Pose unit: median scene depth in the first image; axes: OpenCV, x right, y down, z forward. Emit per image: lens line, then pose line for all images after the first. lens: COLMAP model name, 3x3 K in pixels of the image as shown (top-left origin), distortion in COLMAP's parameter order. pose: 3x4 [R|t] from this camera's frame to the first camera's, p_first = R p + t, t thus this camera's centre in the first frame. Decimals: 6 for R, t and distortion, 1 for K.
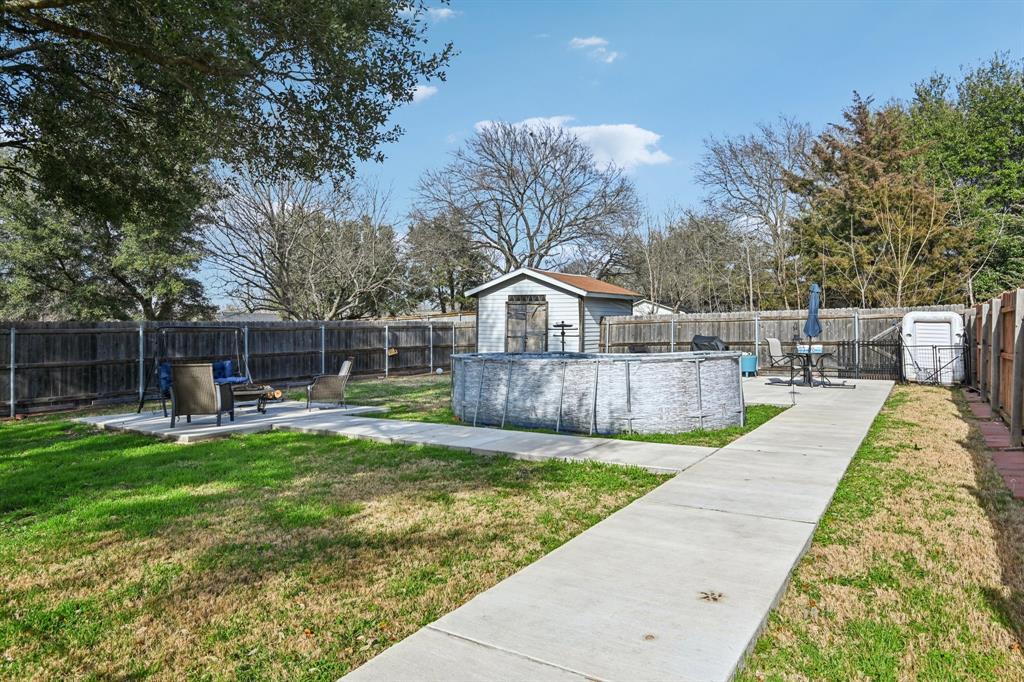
lens RADIAL K [[628.5, 0, 507.5], [0, 628.5, 323.2], [0, 0, 1]] dist [-0.005058, -0.003364]
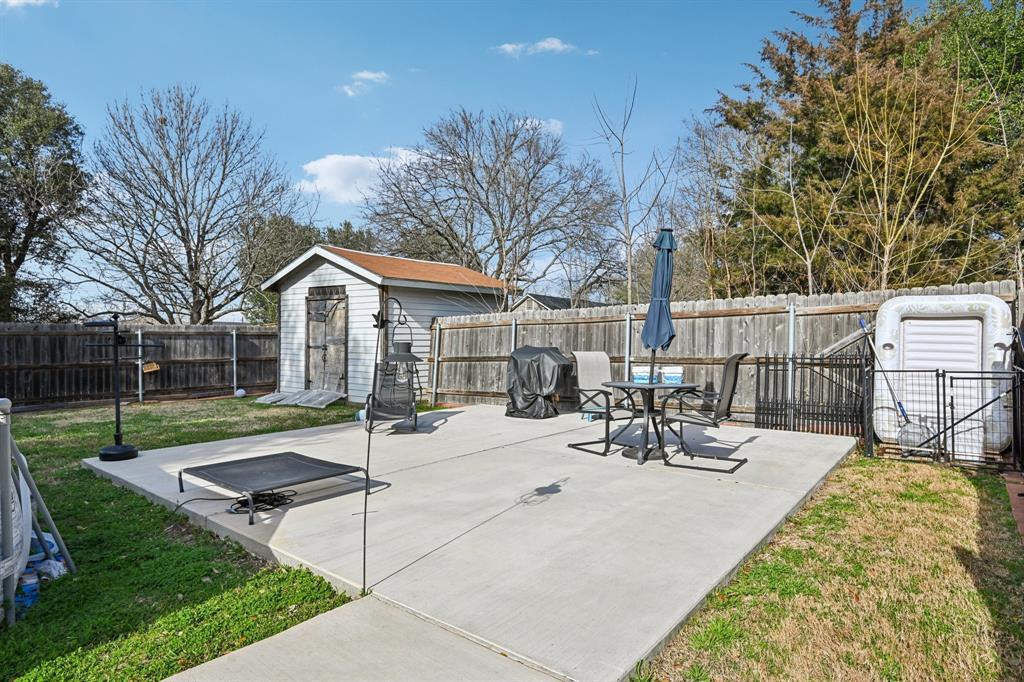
lens RADIAL K [[564.1, 0, 508.9], [0, 564.1, 352.7], [0, 0, 1]] dist [-0.007852, -0.000451]
pose [[0.995657, 0.003847, -0.093016, 0.310222], [-0.000879, 0.999490, 0.031934, 0.008632], [0.093092, -0.031714, 0.995152, 0.432878]]
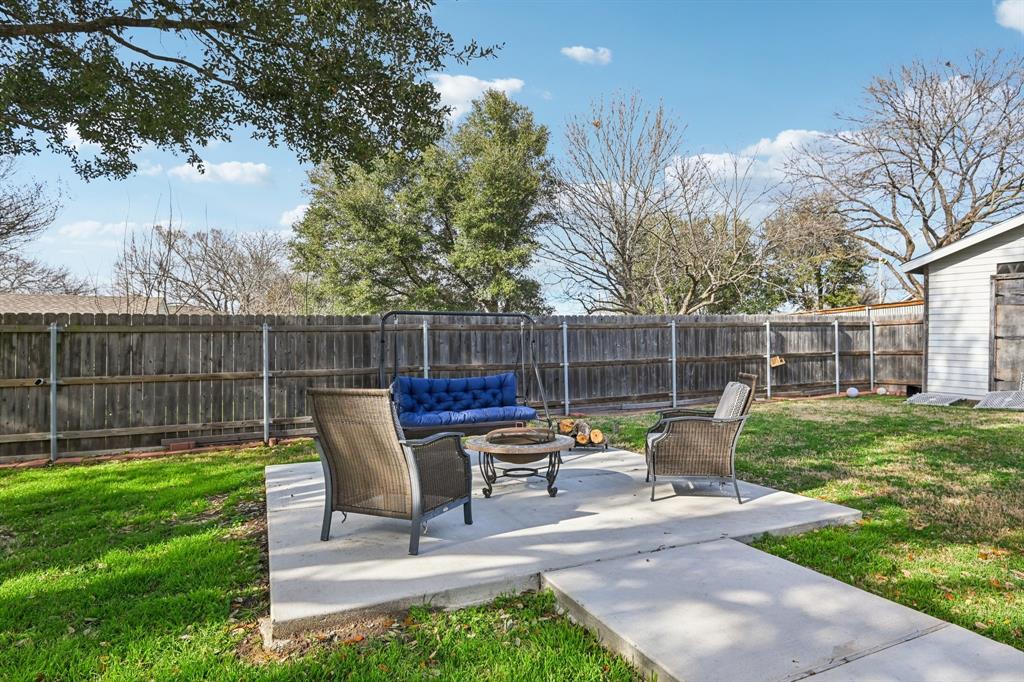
lens RADIAL K [[580.5, 0, 509.1], [0, 580.5, 335.8], [0, 0, 1]] dist [-0.018165, -0.000233]
pose [[0.850204, -0.009322, -0.526371, -0.111439], [0.011523, 0.999933, 0.000904, 0.016350], [0.526327, -0.006834, 0.850255, 0.361887]]
